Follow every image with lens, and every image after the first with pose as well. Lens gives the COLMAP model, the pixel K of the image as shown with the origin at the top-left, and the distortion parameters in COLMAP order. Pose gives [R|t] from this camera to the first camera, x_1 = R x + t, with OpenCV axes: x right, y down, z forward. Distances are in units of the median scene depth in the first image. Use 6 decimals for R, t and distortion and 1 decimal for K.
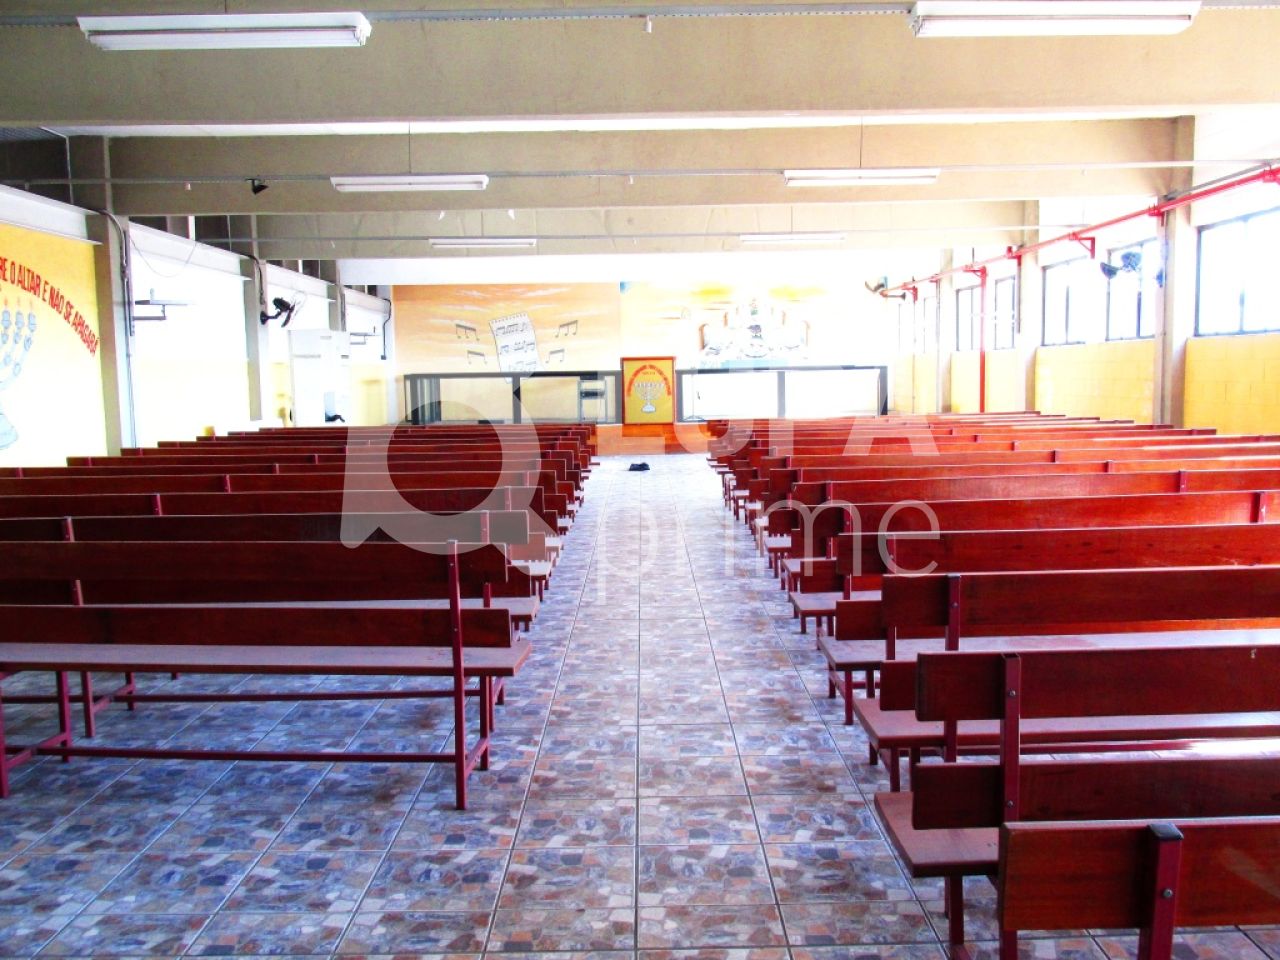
lens RADIAL K [[1036.9, 0, 642.7], [0, 1036.9, 549.4], [0, 0, 1]] dist [0.013955, 0.000299]
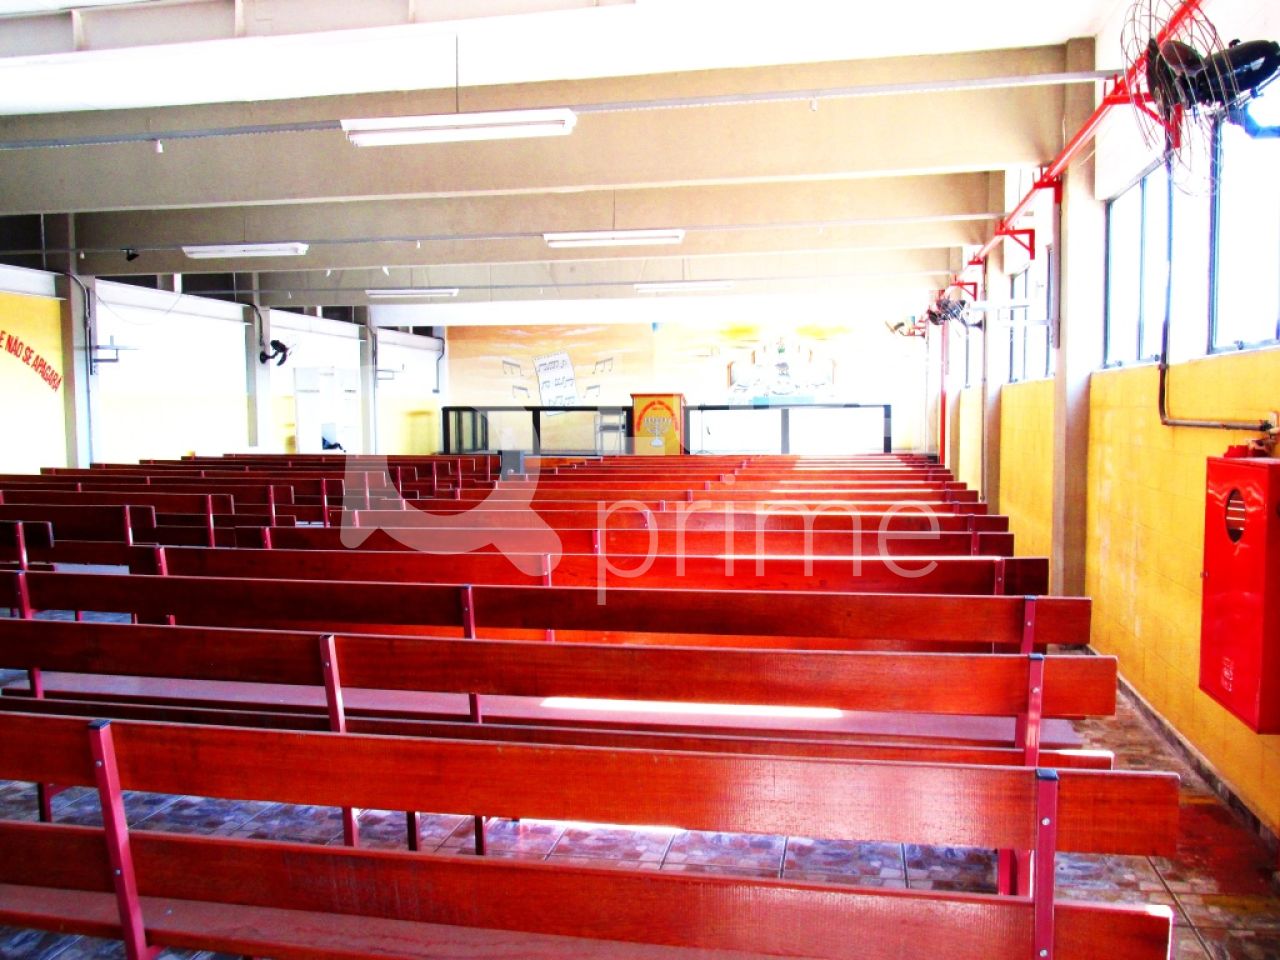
lens RADIAL K [[1059.6, 0, 643.4], [0, 1059.6, 479.8], [0, 0, 1]] dist [0.000616, 0.000647]
pose [[0.980382, 0.025767, -0.195416, 0.214500], [-0.044677, 0.994665, -0.092984, -0.000660], [0.191977, 0.099890, 0.976303, -0.028778]]
